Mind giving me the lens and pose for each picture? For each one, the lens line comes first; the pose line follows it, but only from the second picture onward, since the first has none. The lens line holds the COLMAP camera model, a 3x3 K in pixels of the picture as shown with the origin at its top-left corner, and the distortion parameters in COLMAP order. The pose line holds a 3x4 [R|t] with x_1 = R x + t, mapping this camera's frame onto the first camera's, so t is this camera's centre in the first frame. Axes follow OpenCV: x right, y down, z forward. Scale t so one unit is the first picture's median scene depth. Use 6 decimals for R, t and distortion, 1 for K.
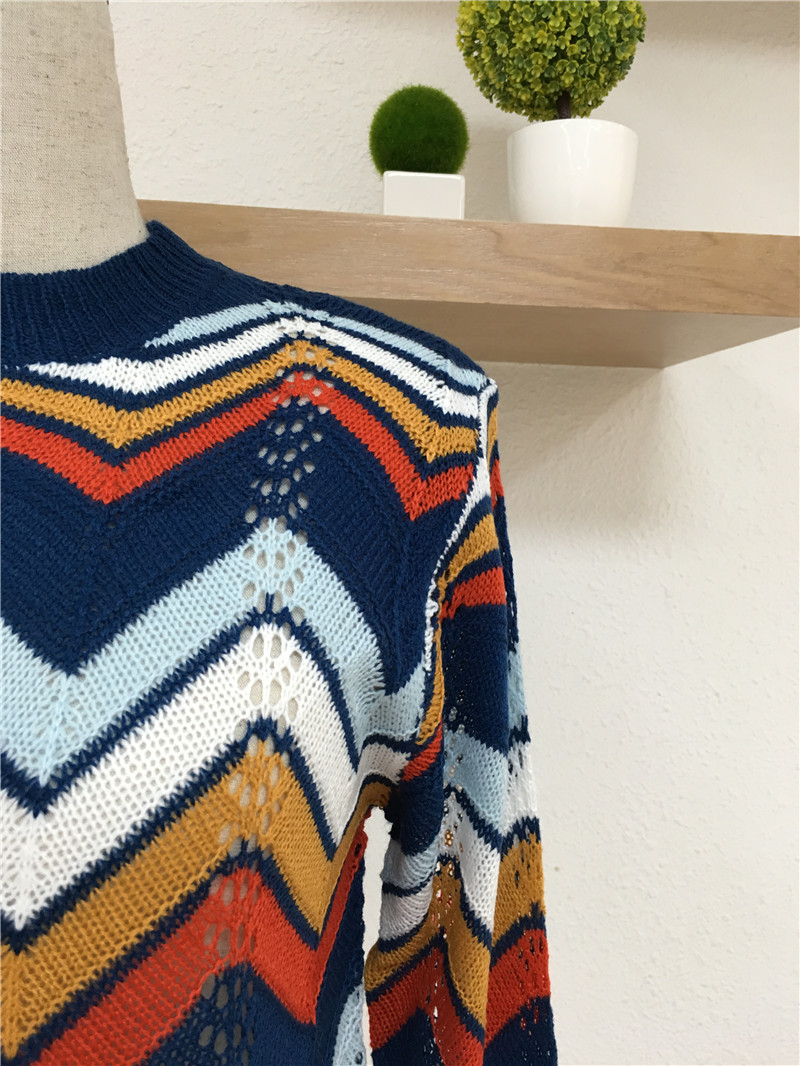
lens RADIAL K [[885.8, 0, 400.4], [0, 885.8, 524.1], [0, 0, 1]] dist [0.069050, -0.114979]
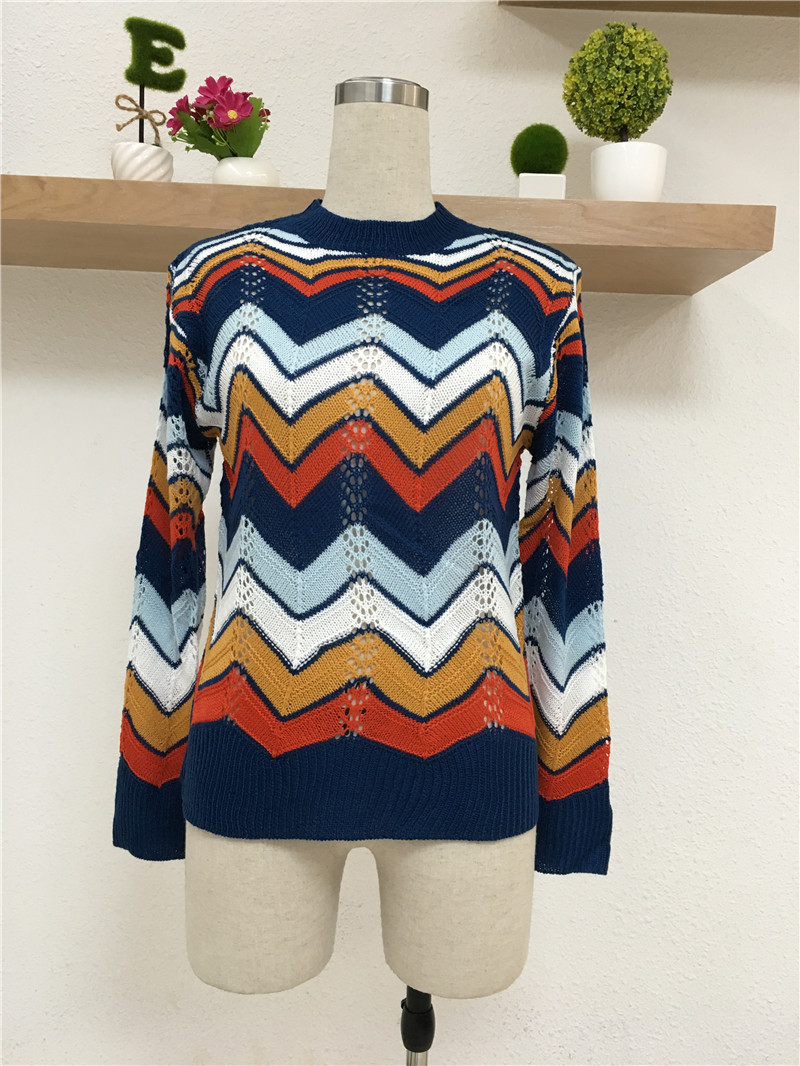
lens RADIAL K [[885.8, 0, 403.0], [0, 885.8, 528.0], [0, 0, 1]] dist [0.069050, -0.114979]
pose [[0.995779, 0.015226, -0.090510, -0.128894], [-0.013782, 0.999768, 0.016556, 0.470406], [0.090741, -0.015238, 0.995758, -1.327196]]
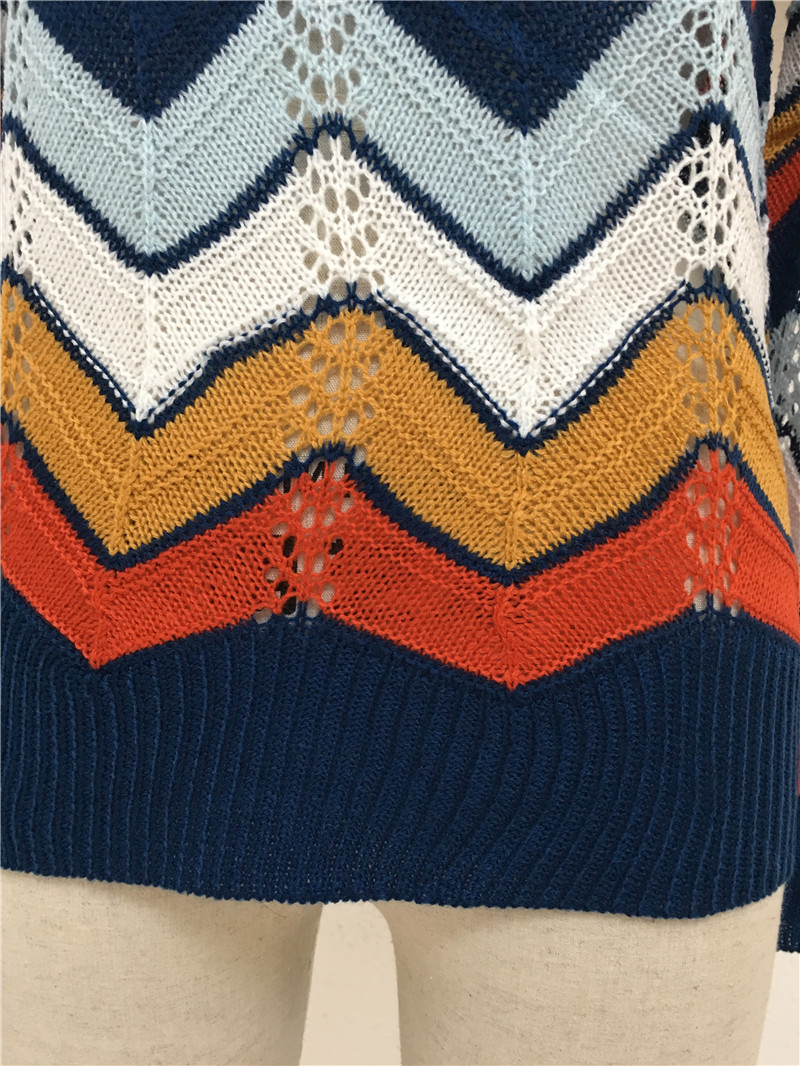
lens RADIAL K [[885.8, 0, 406.4], [0, 885.8, 526.8], [0, 0, 1]] dist [0.069050, -0.114979]
pose [[0.982658, 0.048090, -0.179084, -0.214754], [-0.030669, 0.994634, 0.098807, 0.827307], [0.182874, -0.091601, 0.978860, -0.031109]]
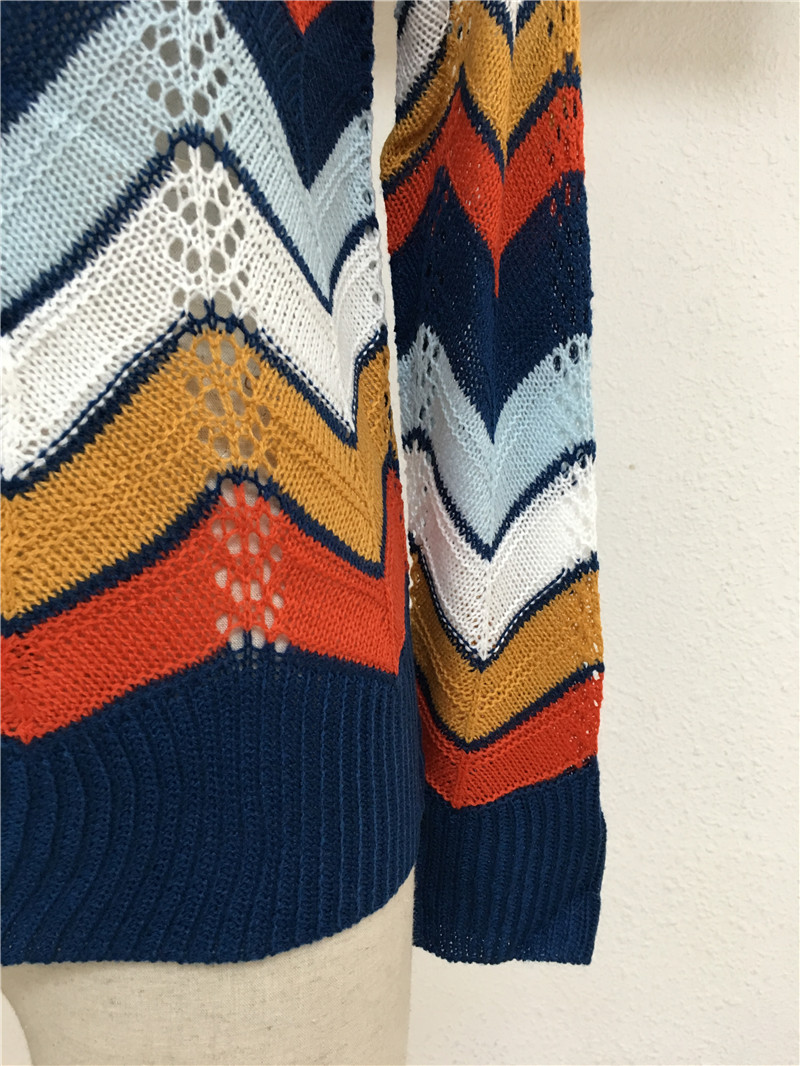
lens RADIAL K [[885.8, 0, 402.4], [0, 885.8, 528.1], [0, 0, 1]] dist [0.069050, -0.114979]
pose [[0.993096, 0.020633, -0.115478, 0.097765], [-0.006474, 0.992550, 0.121670, 0.778727], [0.117128, -0.120082, 0.985830, 0.048588]]
